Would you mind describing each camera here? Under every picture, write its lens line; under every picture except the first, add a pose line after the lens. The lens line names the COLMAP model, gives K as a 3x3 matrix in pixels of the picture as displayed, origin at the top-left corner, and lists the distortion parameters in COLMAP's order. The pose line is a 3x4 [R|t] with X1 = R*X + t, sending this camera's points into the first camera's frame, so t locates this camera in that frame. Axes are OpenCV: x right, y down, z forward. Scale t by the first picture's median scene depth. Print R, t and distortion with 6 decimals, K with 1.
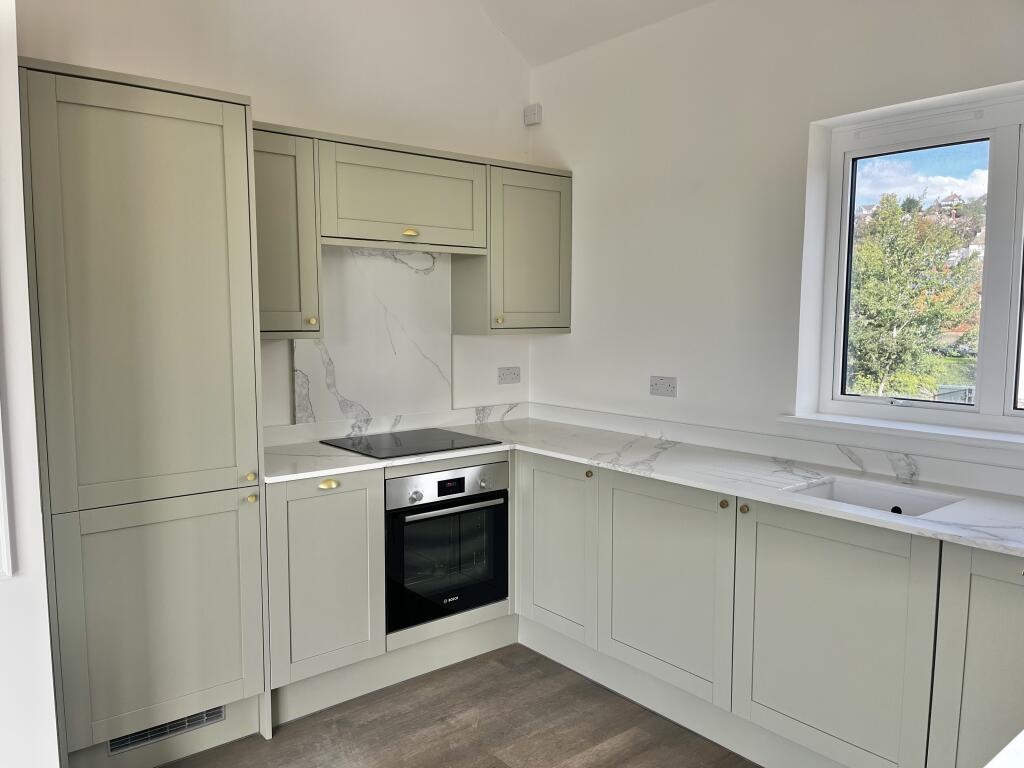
lens RADIAL K [[774.1, 0, 508.7], [0, 774.1, 388.6], [0, 0, 1]] dist [0.047364, -0.022532]
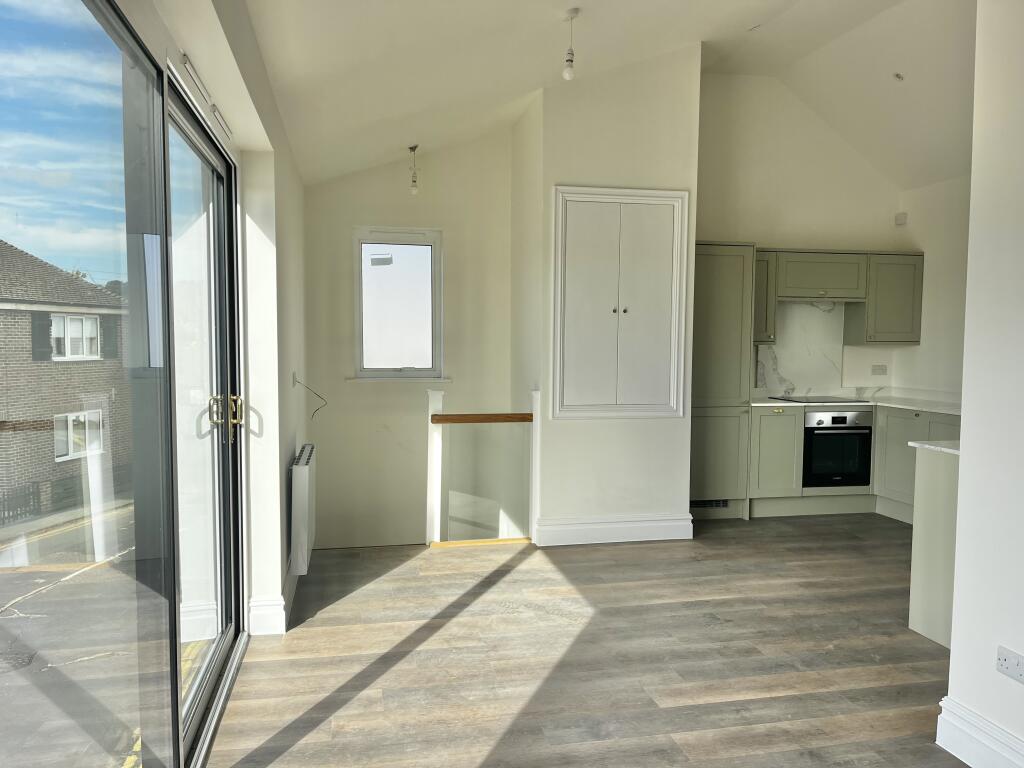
lens RADIAL K [[774.1, 0, 514.1], [0, 774.1, 389.7], [0, 0, 1]] dist [0.047364, -0.022532]
pose [[0.889187, 0.035445, -0.456169, 0.088594], [-0.051146, 0.998446, -0.022114, 0.128102], [0.454676, 0.042995, 0.889619, -1.093617]]
